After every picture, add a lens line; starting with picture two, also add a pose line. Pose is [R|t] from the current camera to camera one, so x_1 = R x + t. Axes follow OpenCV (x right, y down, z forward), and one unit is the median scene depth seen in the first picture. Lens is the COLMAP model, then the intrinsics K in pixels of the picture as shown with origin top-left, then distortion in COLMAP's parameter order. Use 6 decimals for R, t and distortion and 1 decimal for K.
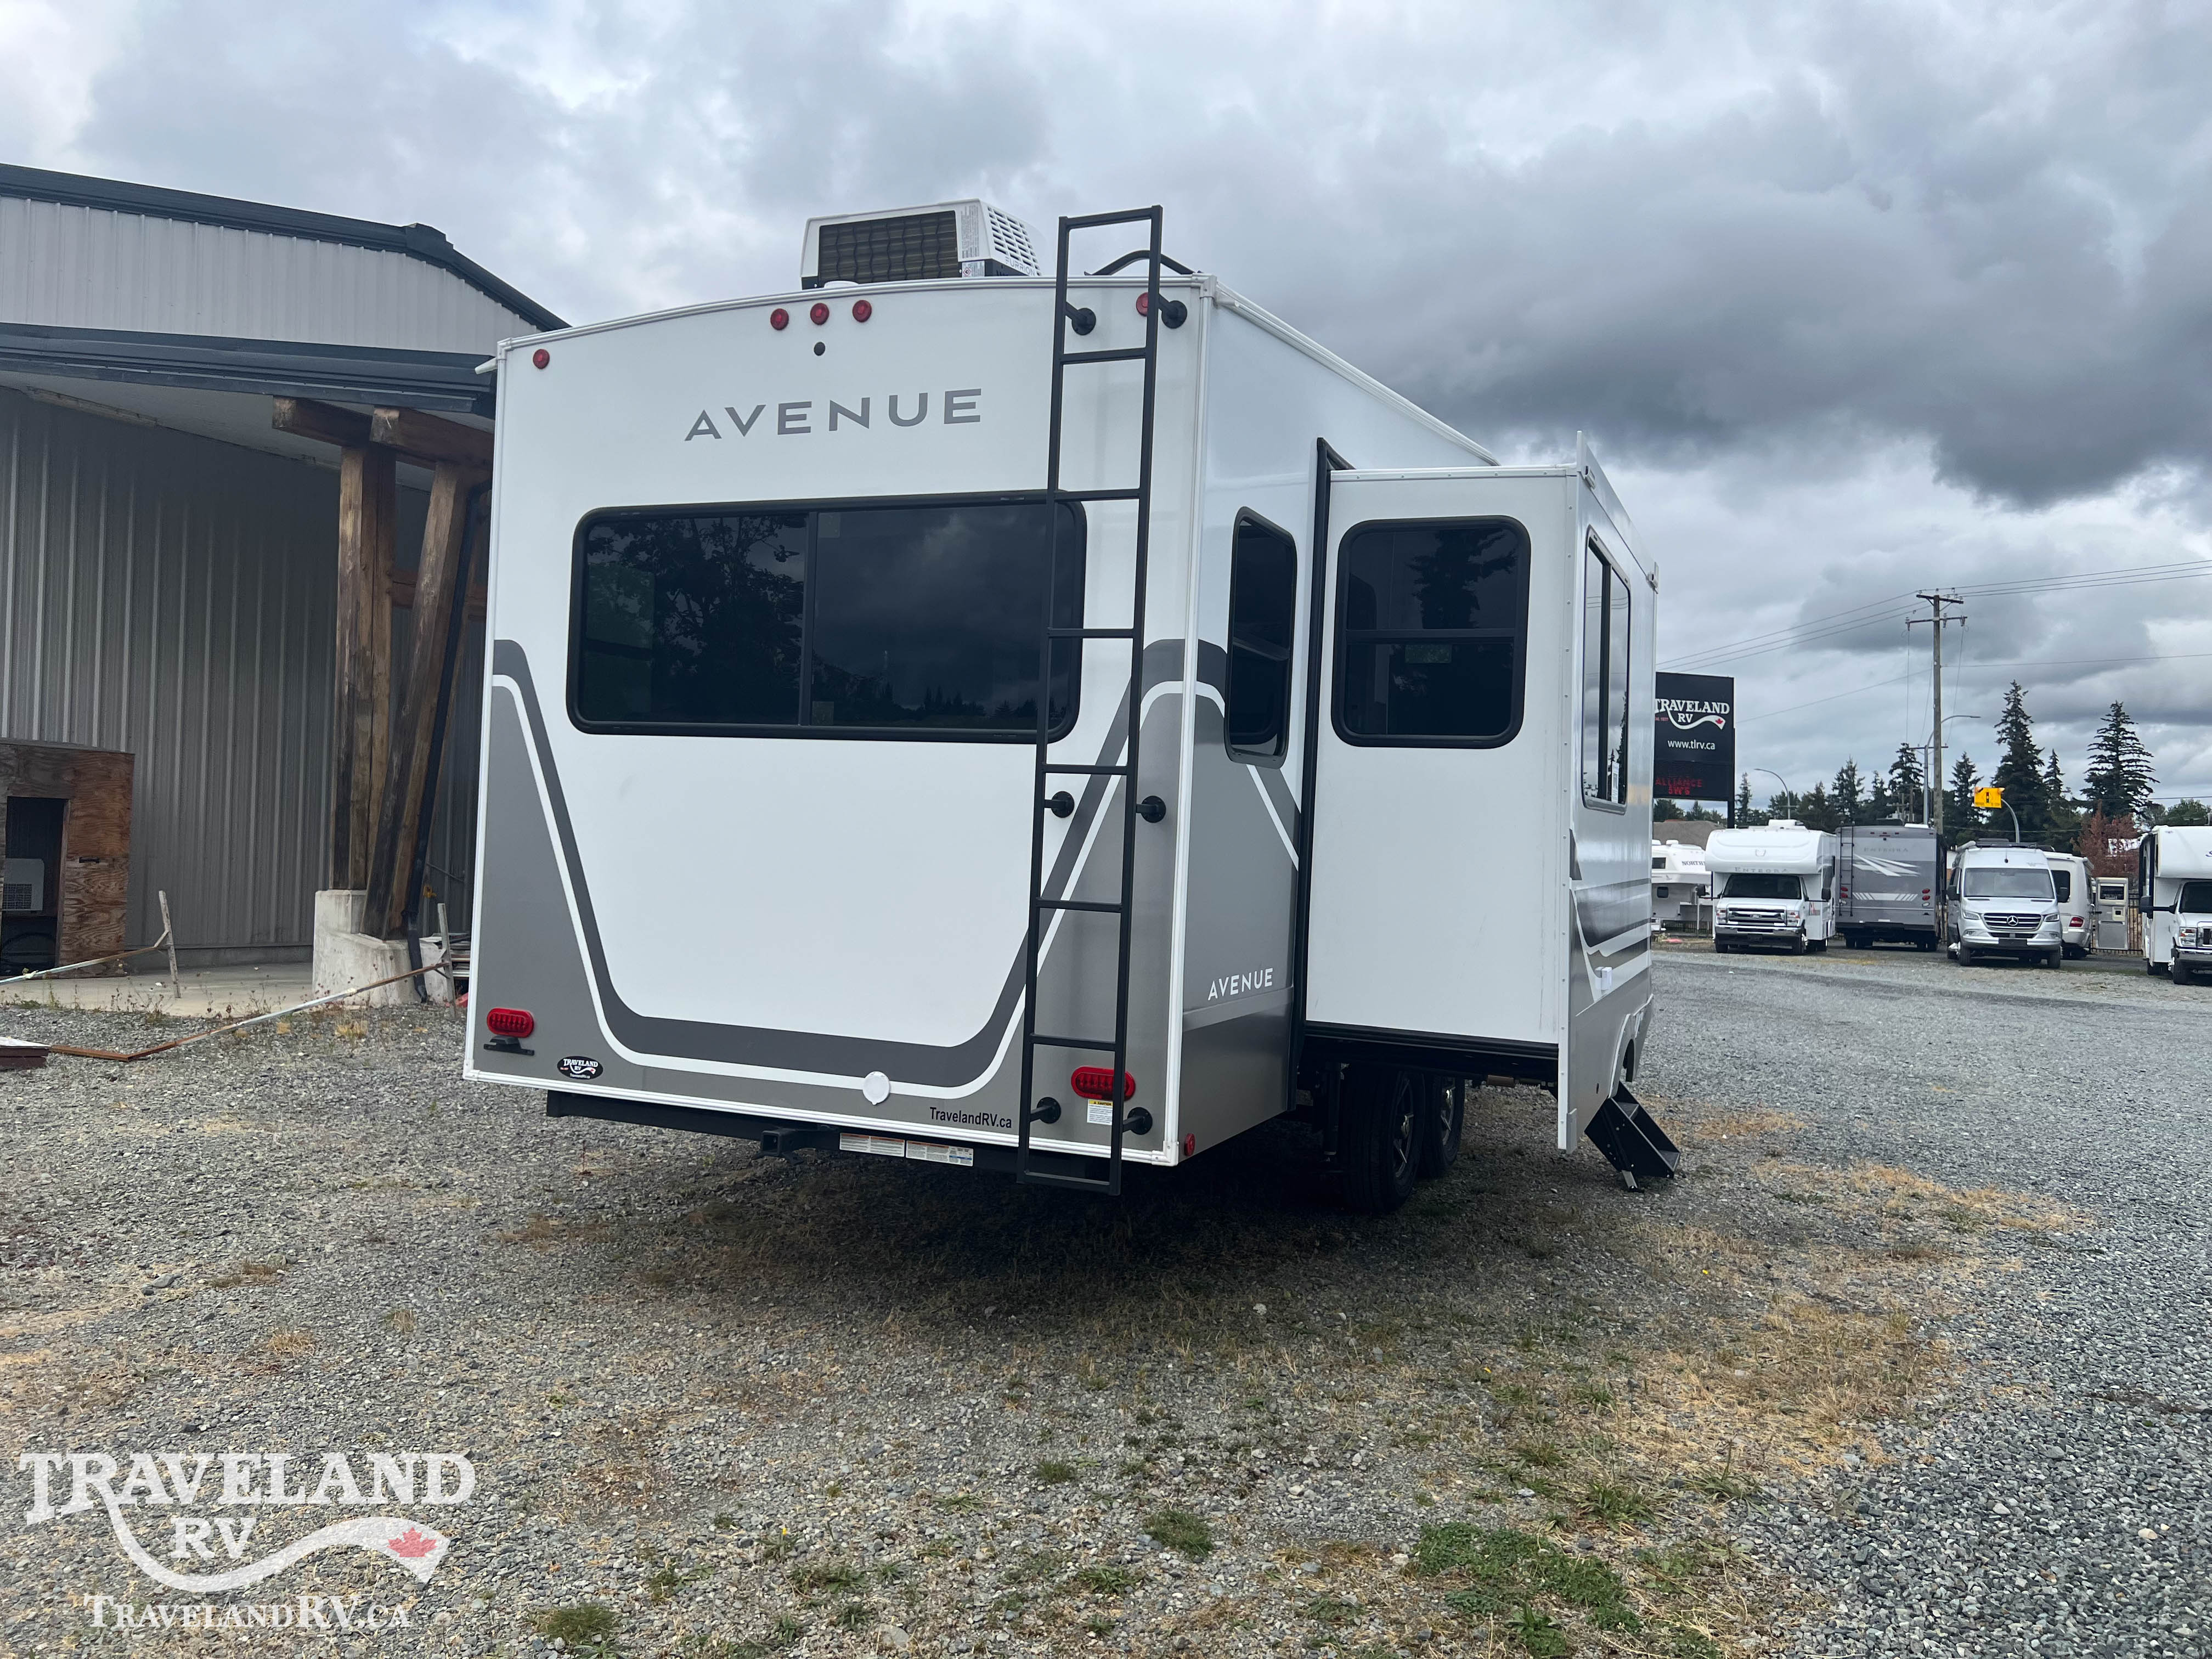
lens RADIAL K [[1660.5, 0, 1108.8], [0, 1660.5, 823.5], [0, 0, 1]] dist [0.054594, -0.065373]
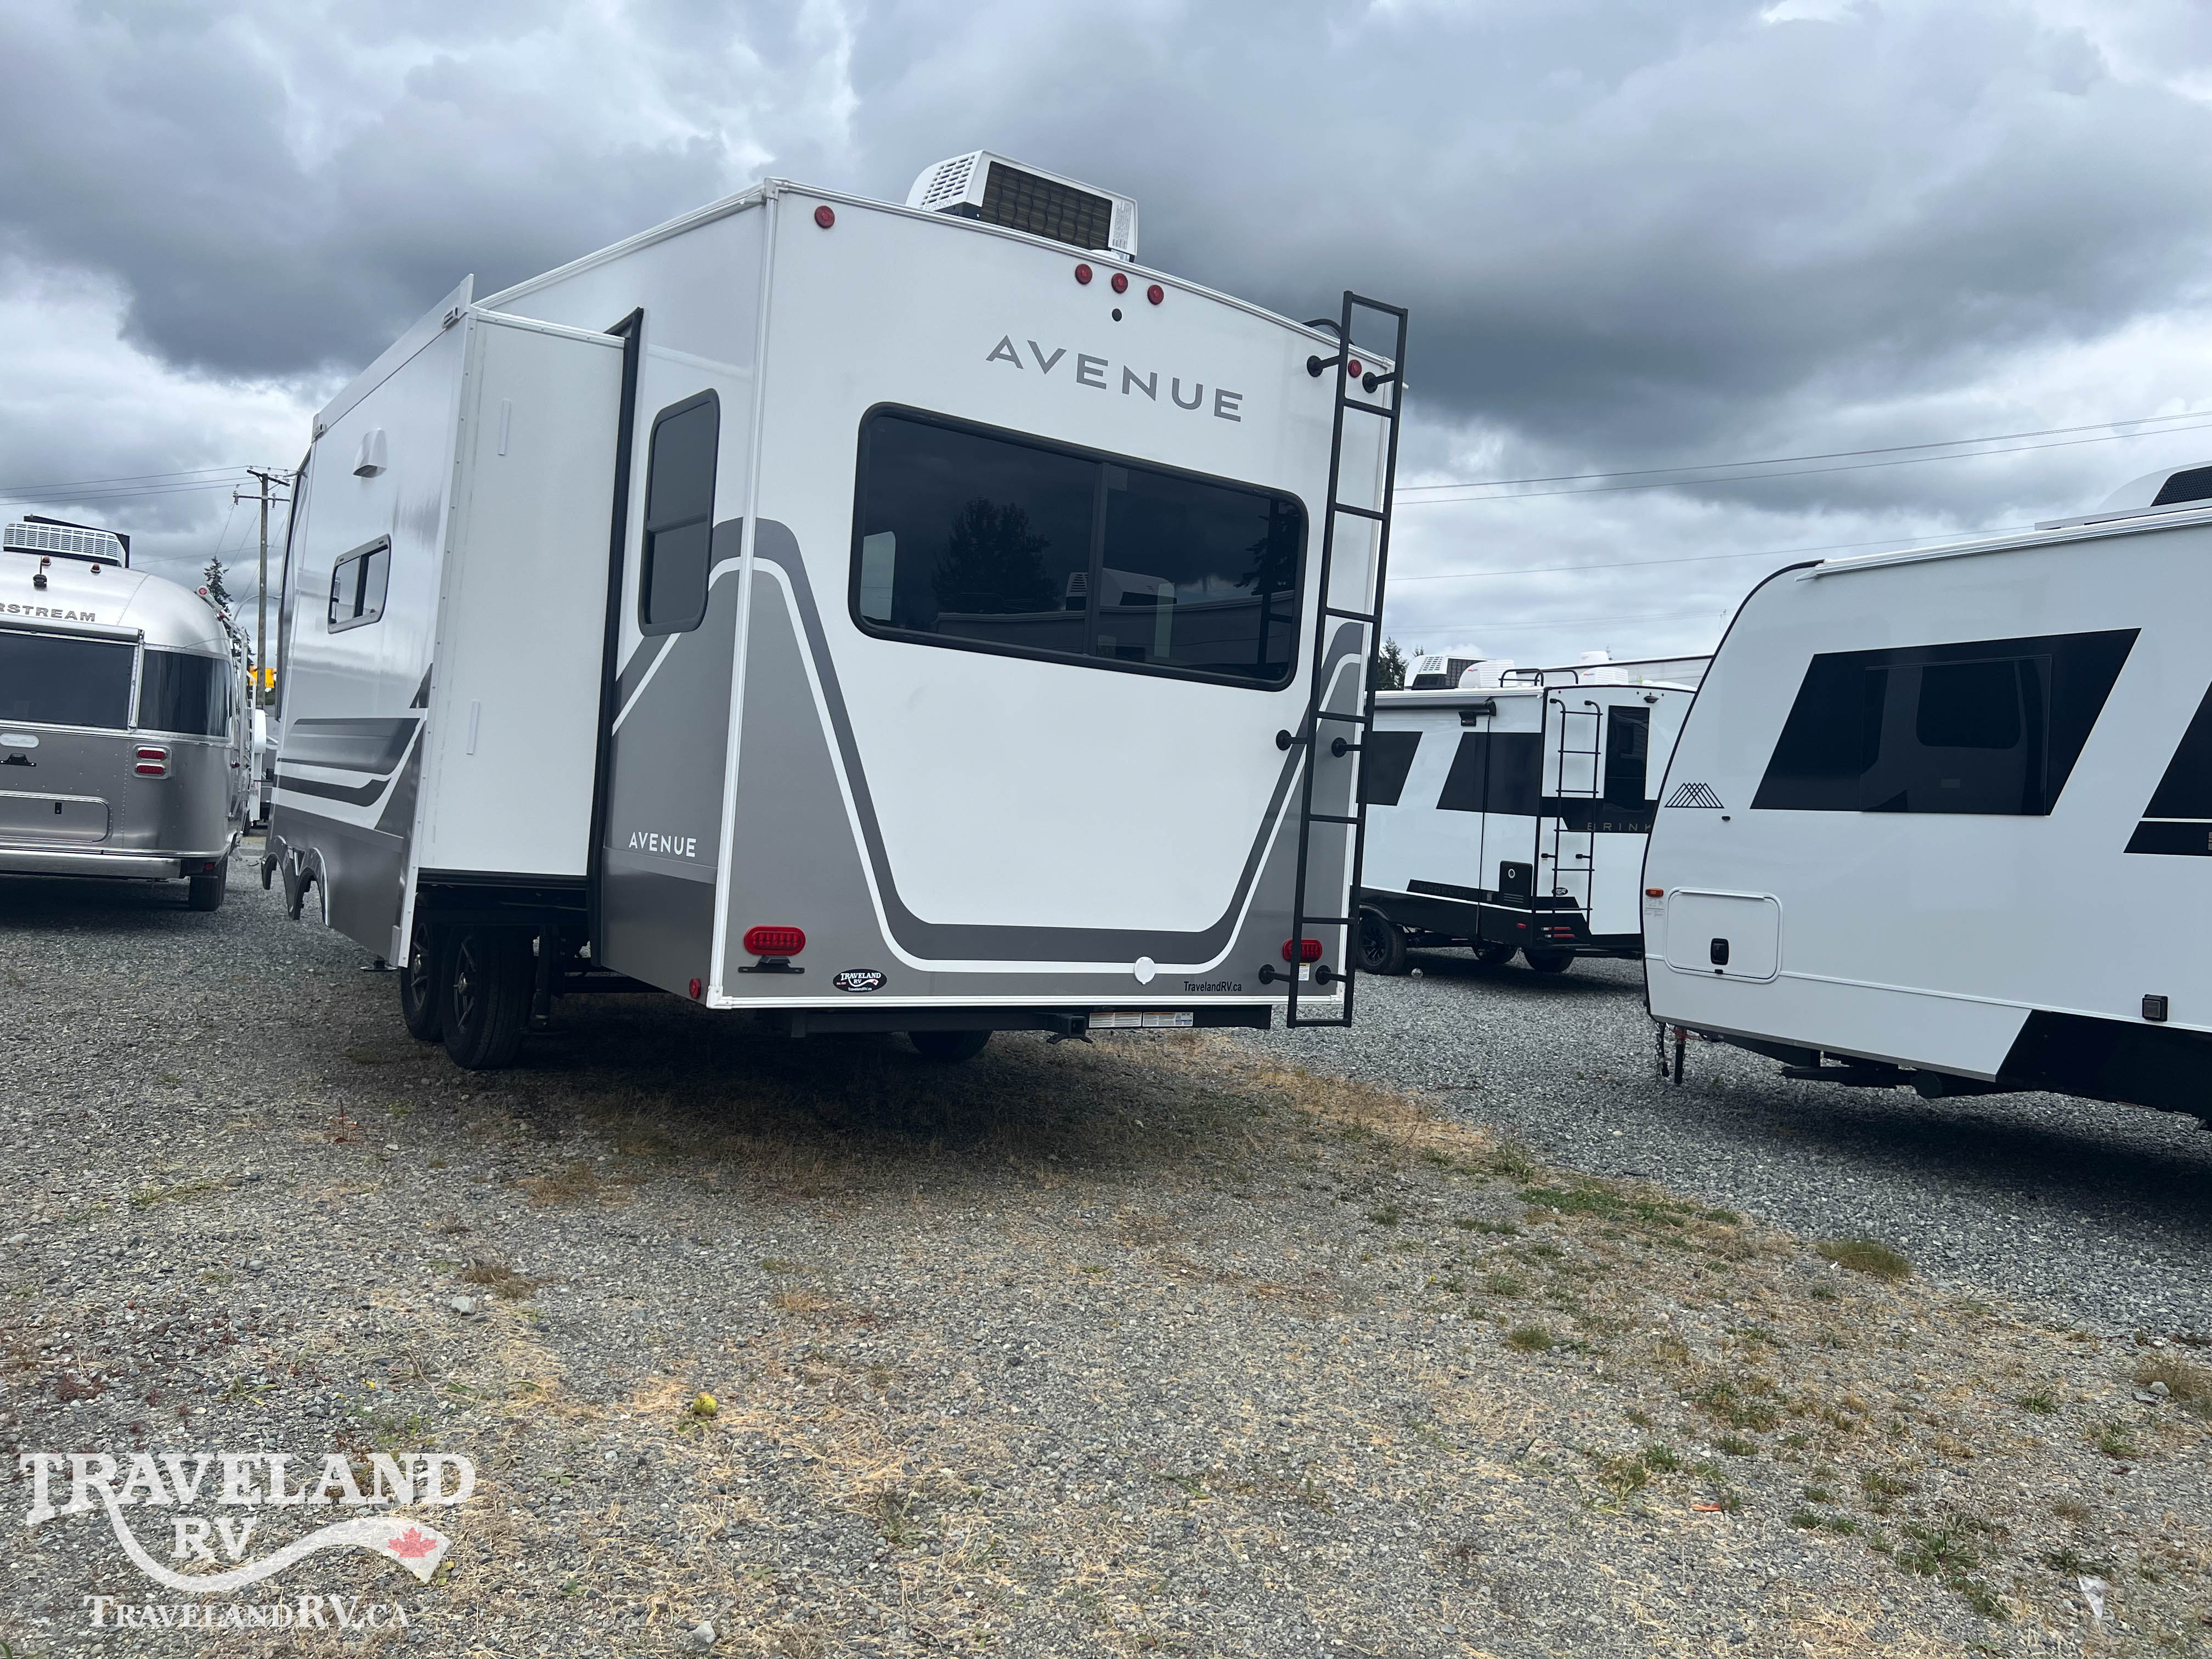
lens RADIAL K [[1660.5, 0, 1112.1], [0, 1660.5, 835.9], [0, 0, 1]] dist [0.054594, -0.065373]
pose [[0.545156, -0.012597, 0.838240, -1.094208], [-0.054905, 0.997204, 0.050694, 0.004825], [-0.836535, -0.073660, 0.542940, 0.370098]]
